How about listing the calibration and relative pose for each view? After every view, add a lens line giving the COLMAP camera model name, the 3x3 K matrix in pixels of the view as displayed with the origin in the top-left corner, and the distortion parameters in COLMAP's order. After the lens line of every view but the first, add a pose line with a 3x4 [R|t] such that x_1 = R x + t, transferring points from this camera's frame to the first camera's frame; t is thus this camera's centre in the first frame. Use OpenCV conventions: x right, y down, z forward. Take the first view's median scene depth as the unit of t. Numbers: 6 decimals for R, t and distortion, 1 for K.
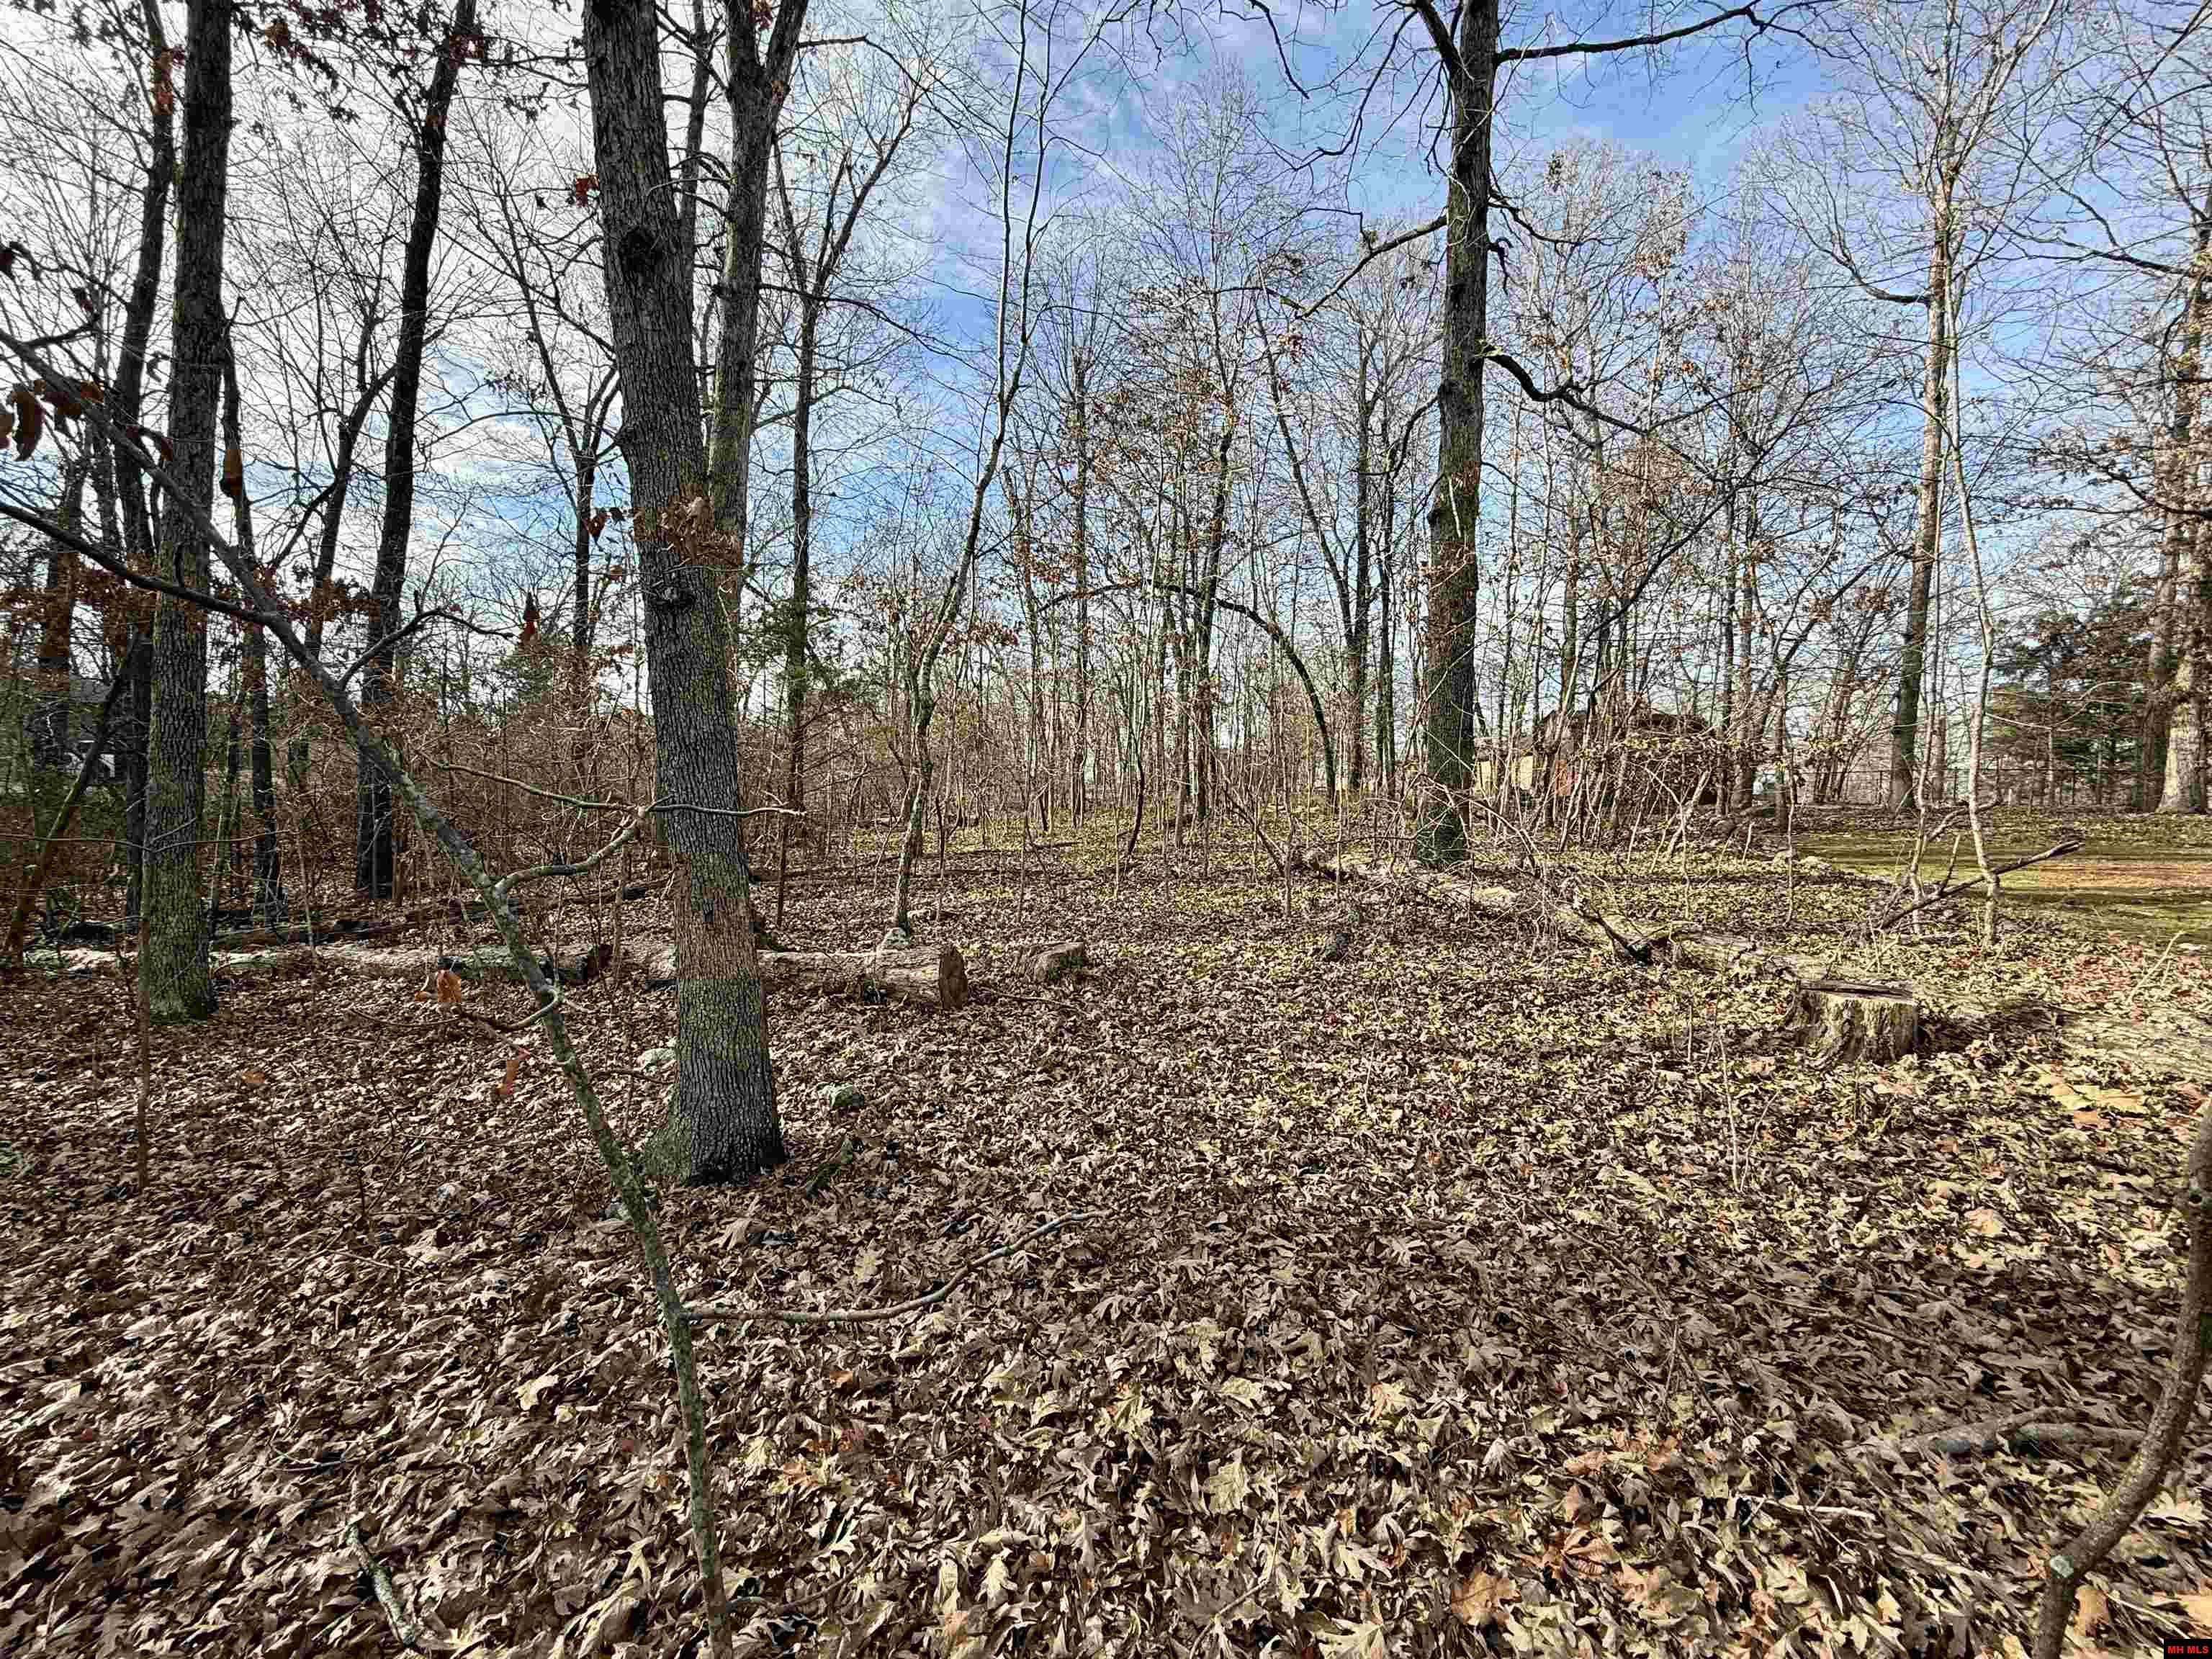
lens RADIAL K [[875.5, 0, 1102.5], [0, 875.5, 830.3], [0, 0, 1]] dist [0.000682, 0.000086]
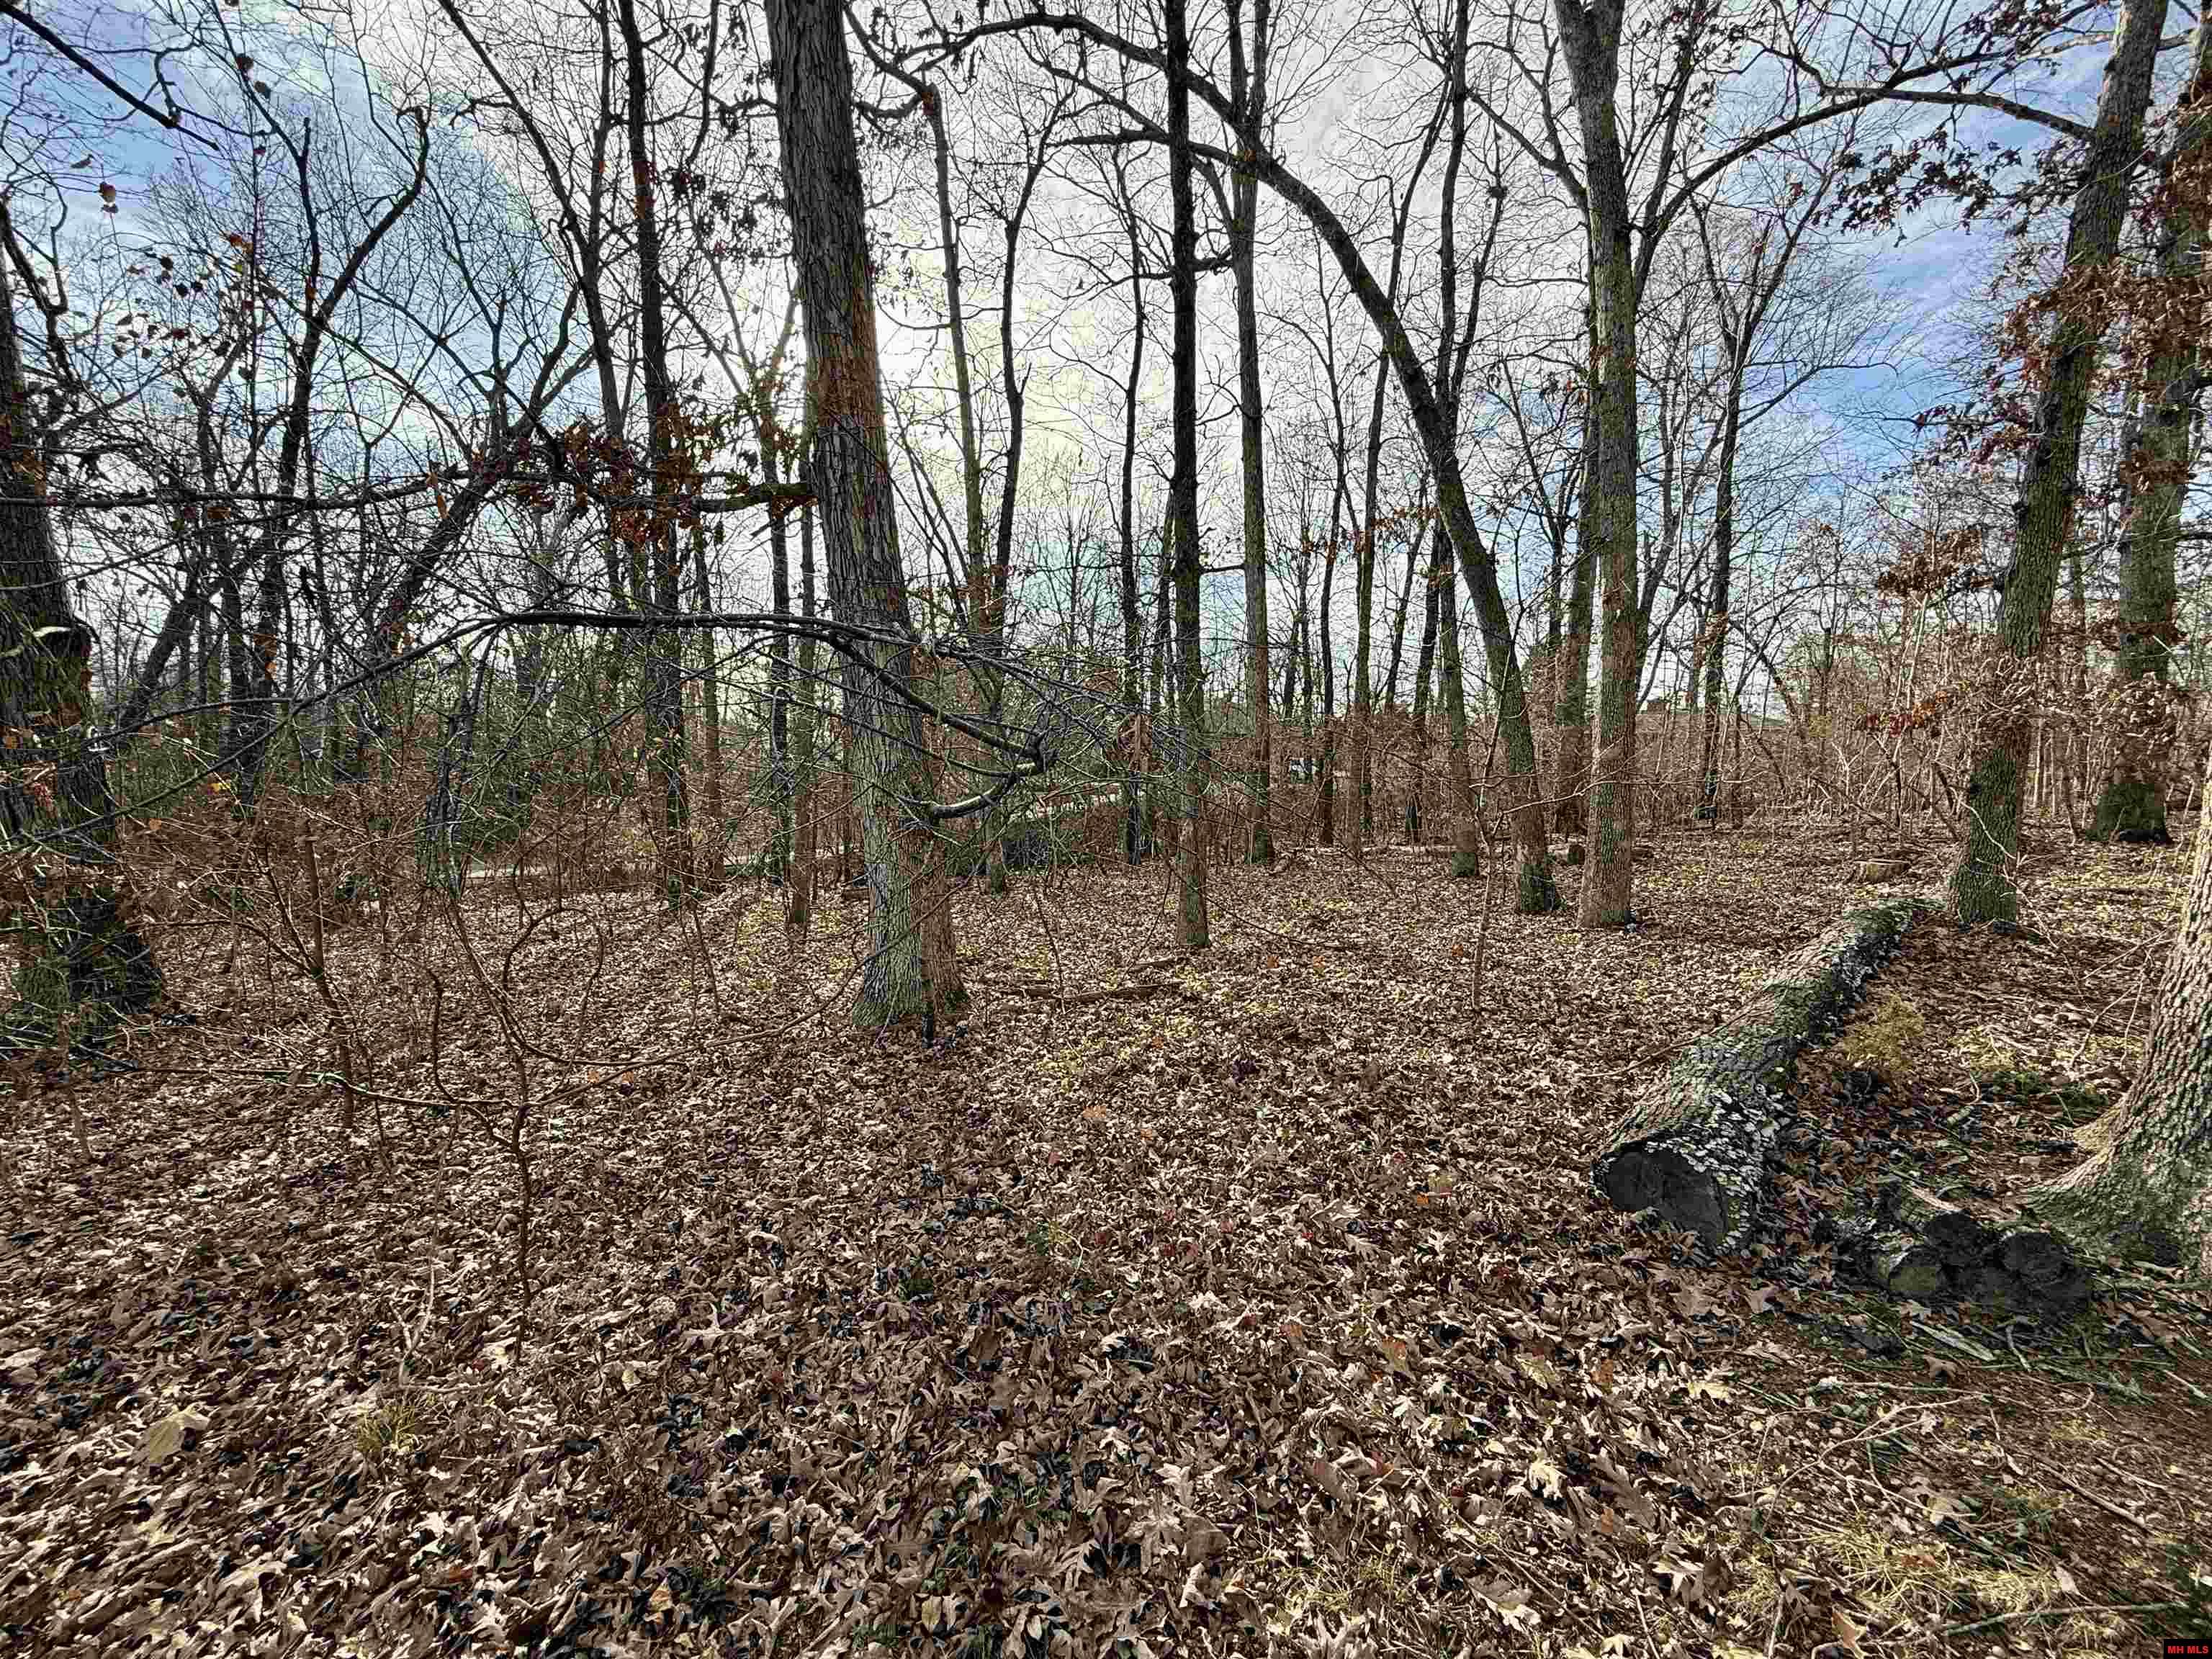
lens RADIAL K [[875.5, 0, 1102.5], [0, 875.5, 830.3], [0, 0, 1]] dist [0.000682, 0.000086]
pose [[0.501286, 0.032039, -0.864688, 2.445051], [-0.021990, 0.999463, 0.024285, 0.110459], [0.865002, 0.006841, 0.501722, -2.751825]]
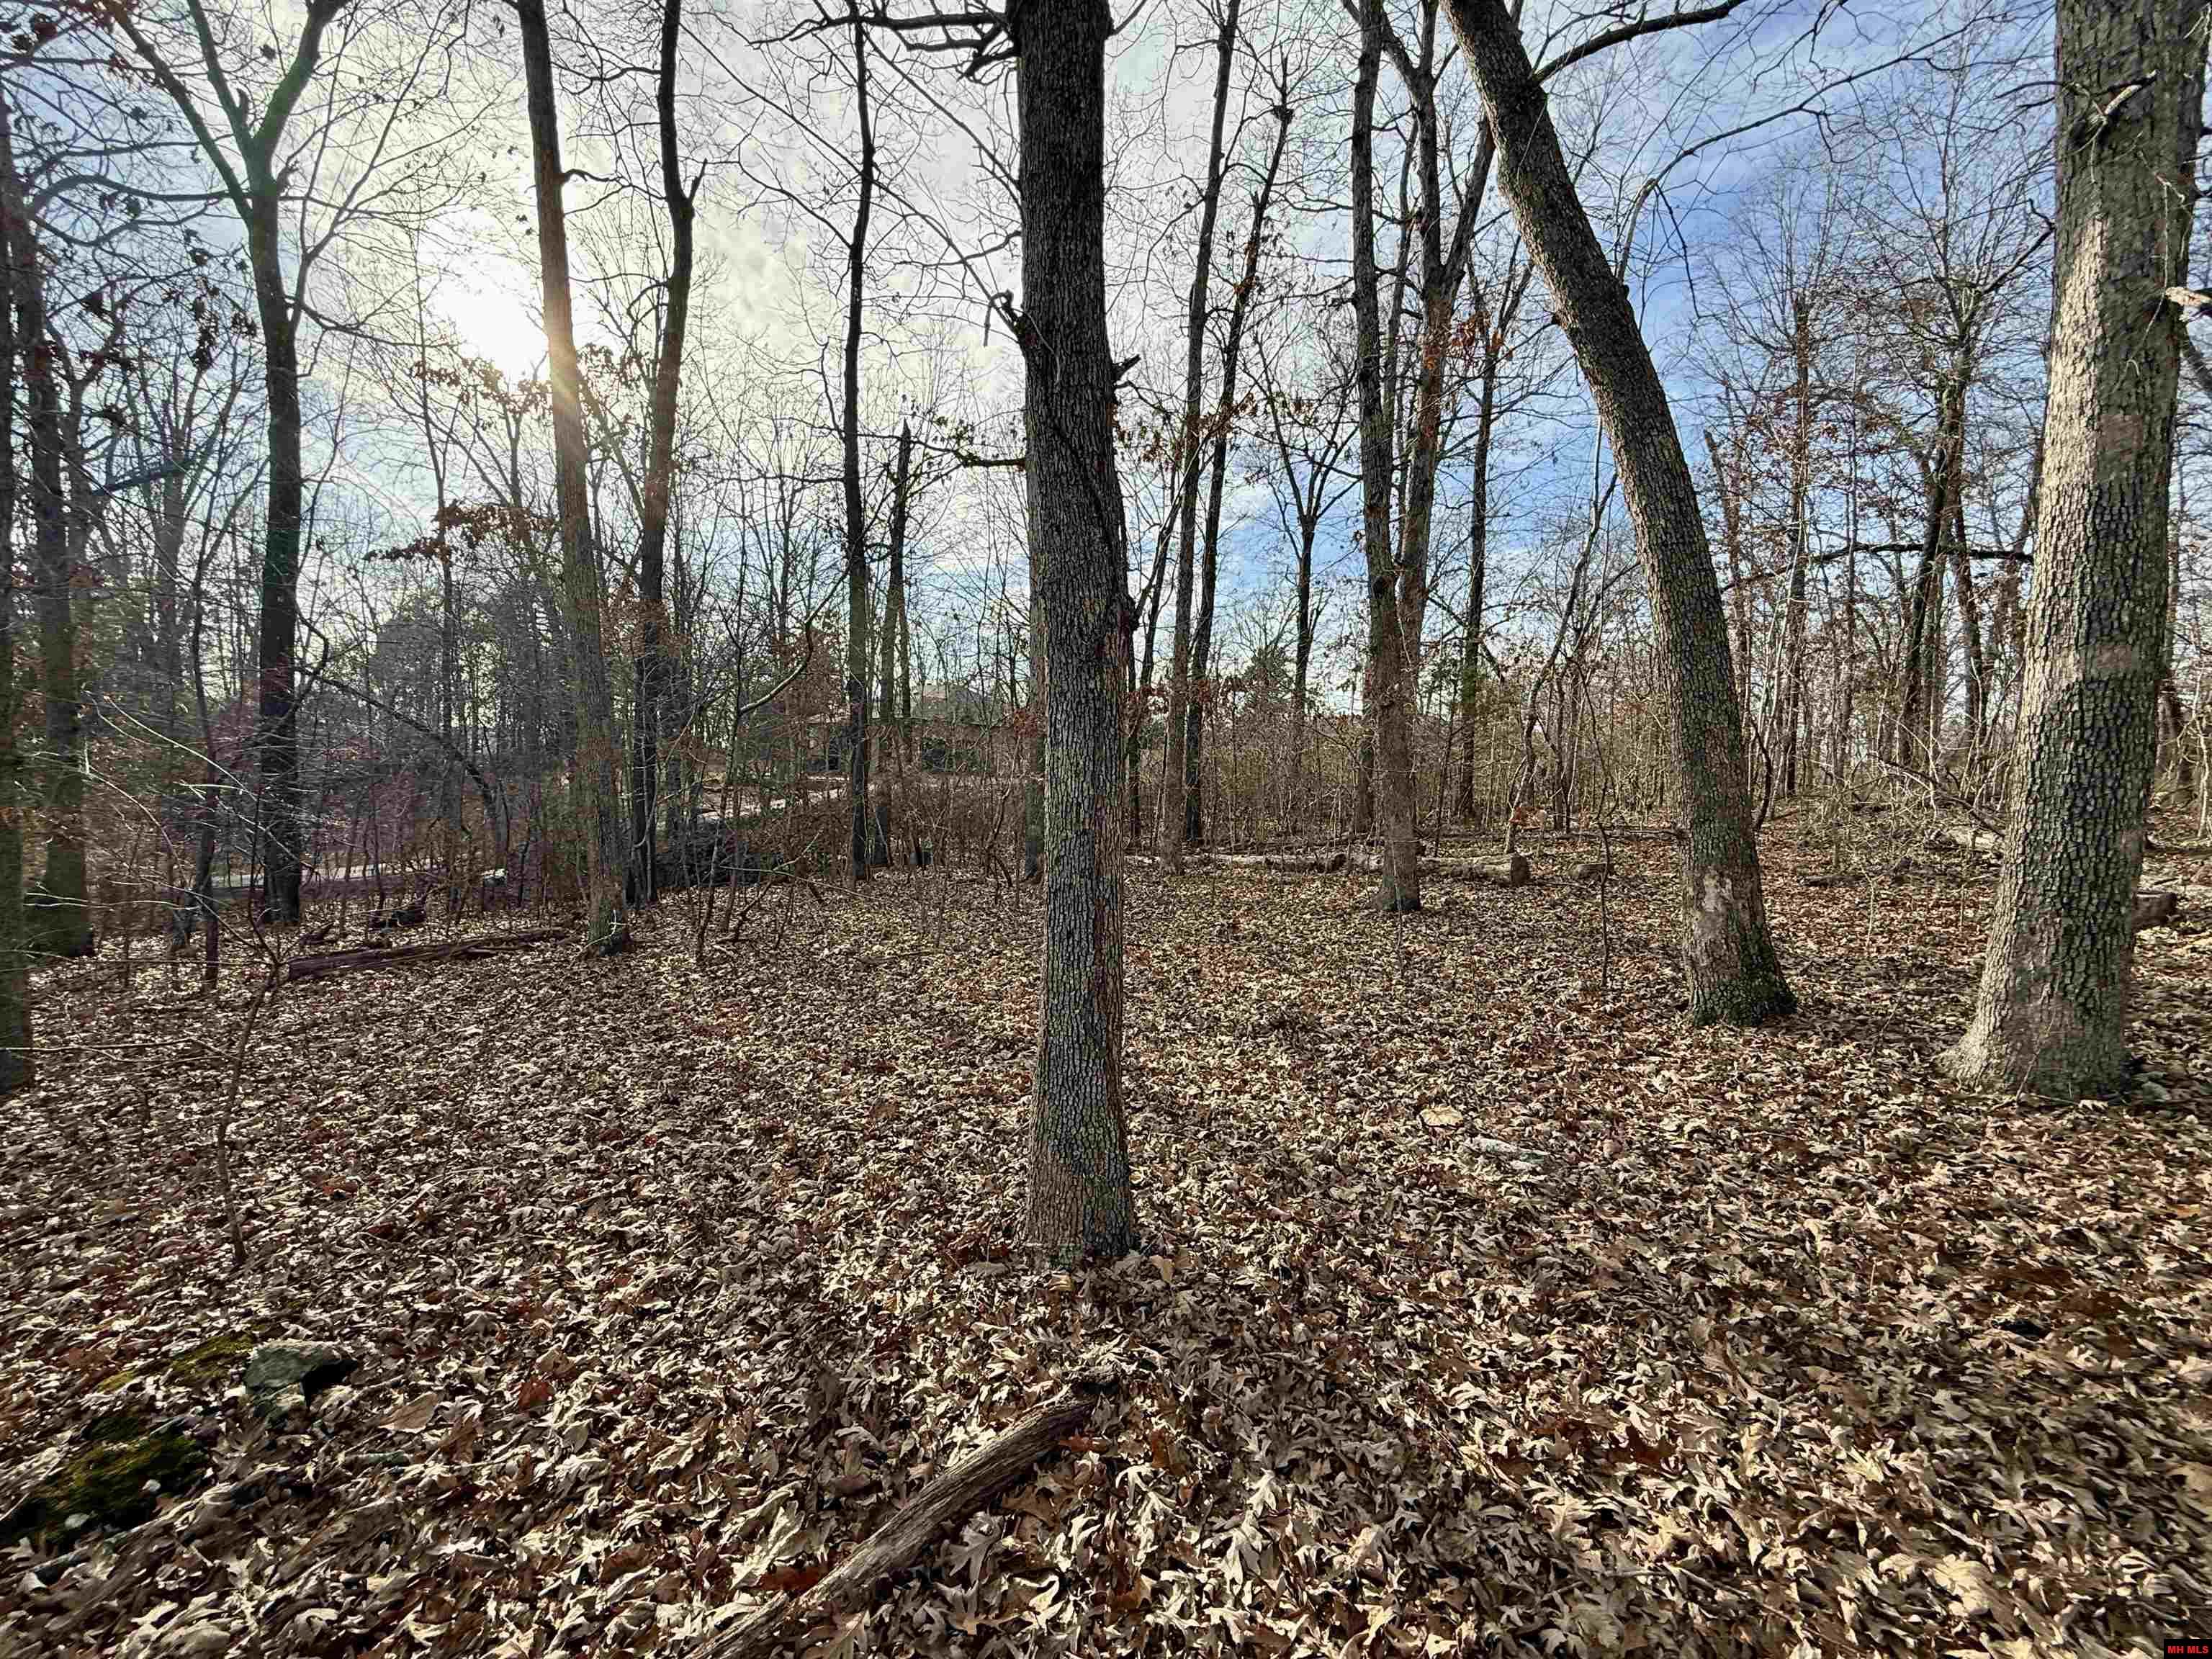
lens RADIAL K [[882.0, 0, 1101.4], [0, 882.0, 826.7], [0, 0, 1]] dist [0.001785, 0.000101]
pose [[0.738409, 0.027110, -0.673808, 0.762469], [-0.023485, 0.999619, 0.014483, 0.118399], [0.673944, 0.005130, 0.738764, -1.737689]]
